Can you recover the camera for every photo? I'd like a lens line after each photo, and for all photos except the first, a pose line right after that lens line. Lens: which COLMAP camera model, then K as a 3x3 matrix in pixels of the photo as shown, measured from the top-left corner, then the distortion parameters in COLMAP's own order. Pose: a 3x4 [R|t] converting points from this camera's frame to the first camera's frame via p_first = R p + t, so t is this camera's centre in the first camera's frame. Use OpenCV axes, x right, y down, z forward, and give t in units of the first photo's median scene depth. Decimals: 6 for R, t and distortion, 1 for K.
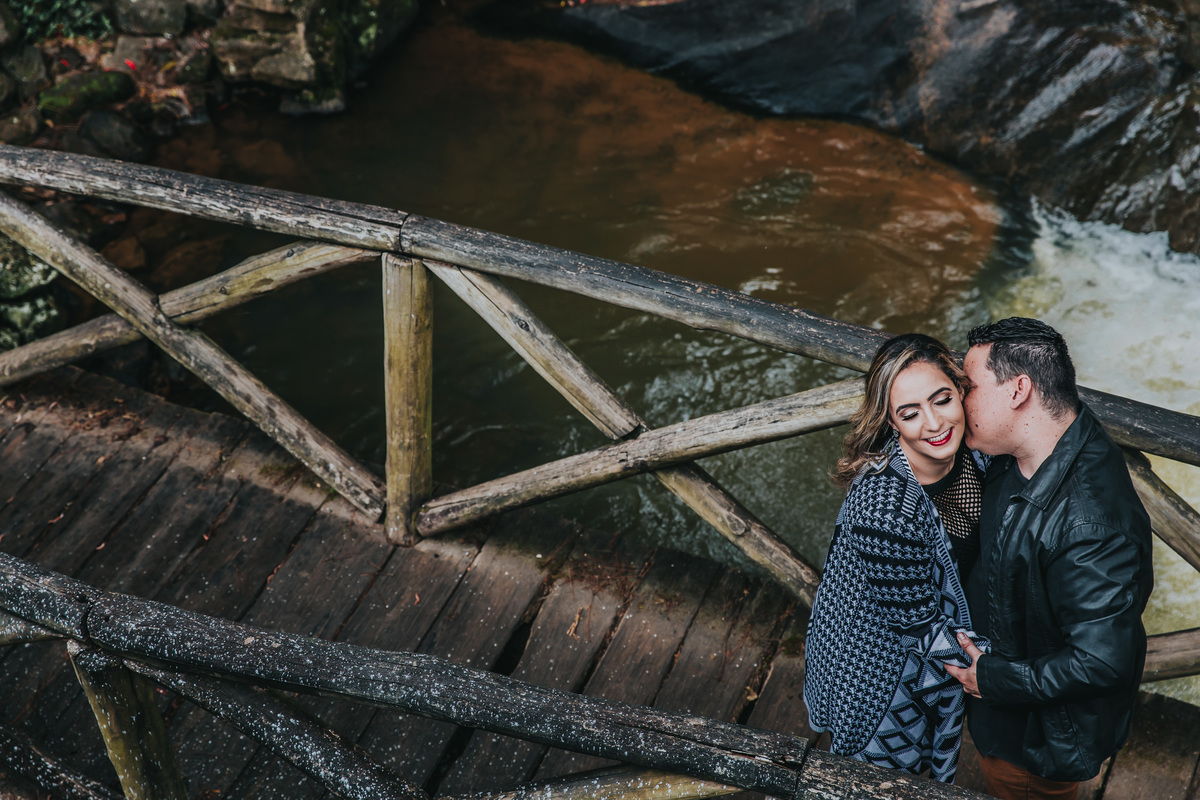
lens RADIAL K [[2347.2, 0, 599.9], [0, 2347.2, 399.3], [0, 0, 1]] dist [0.206641, 0.000000]
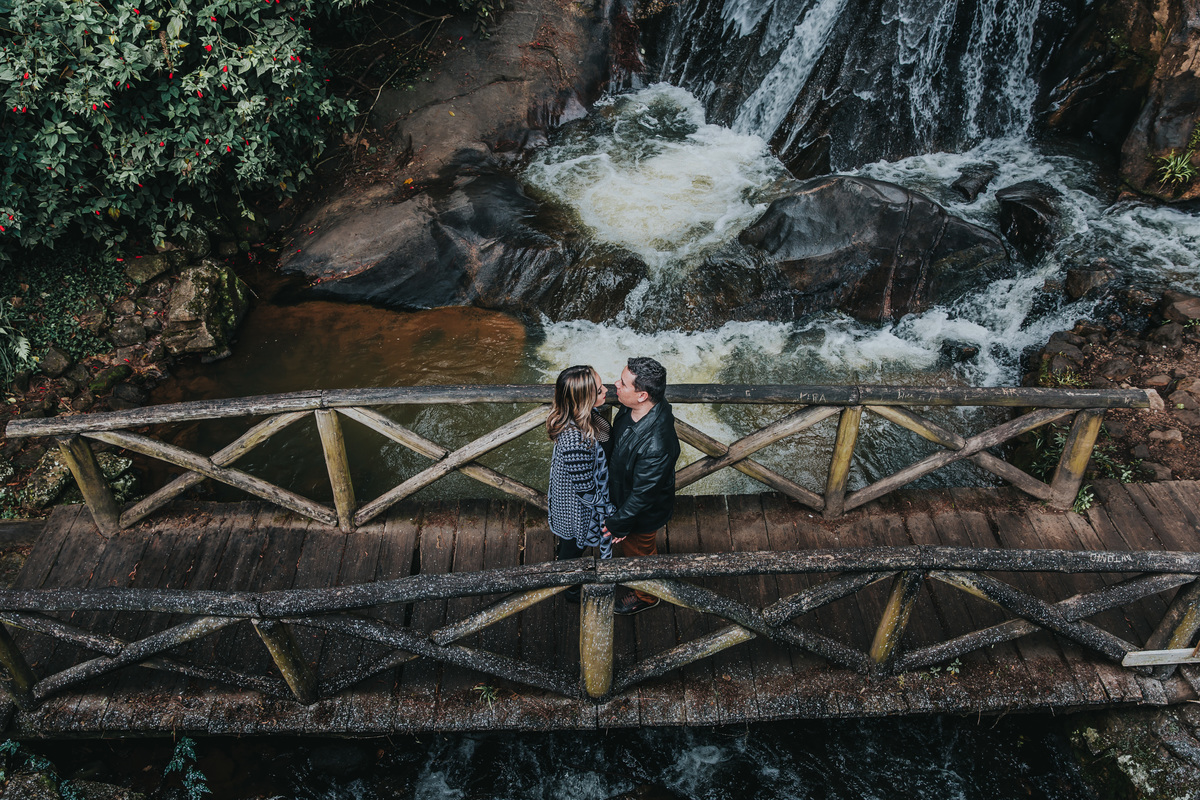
lens RADIAL K [[984.0, 0, 600.6], [0, 984.0, 398.2], [0, 0, 1]] dist [-0.054438, 0.003229]
pose [[0.914401, -0.268968, 0.302534, -0.115282], [0.271313, 0.961851, 0.035100, -0.030252], [-0.300433, 0.049986, 0.952492, 0.031487]]
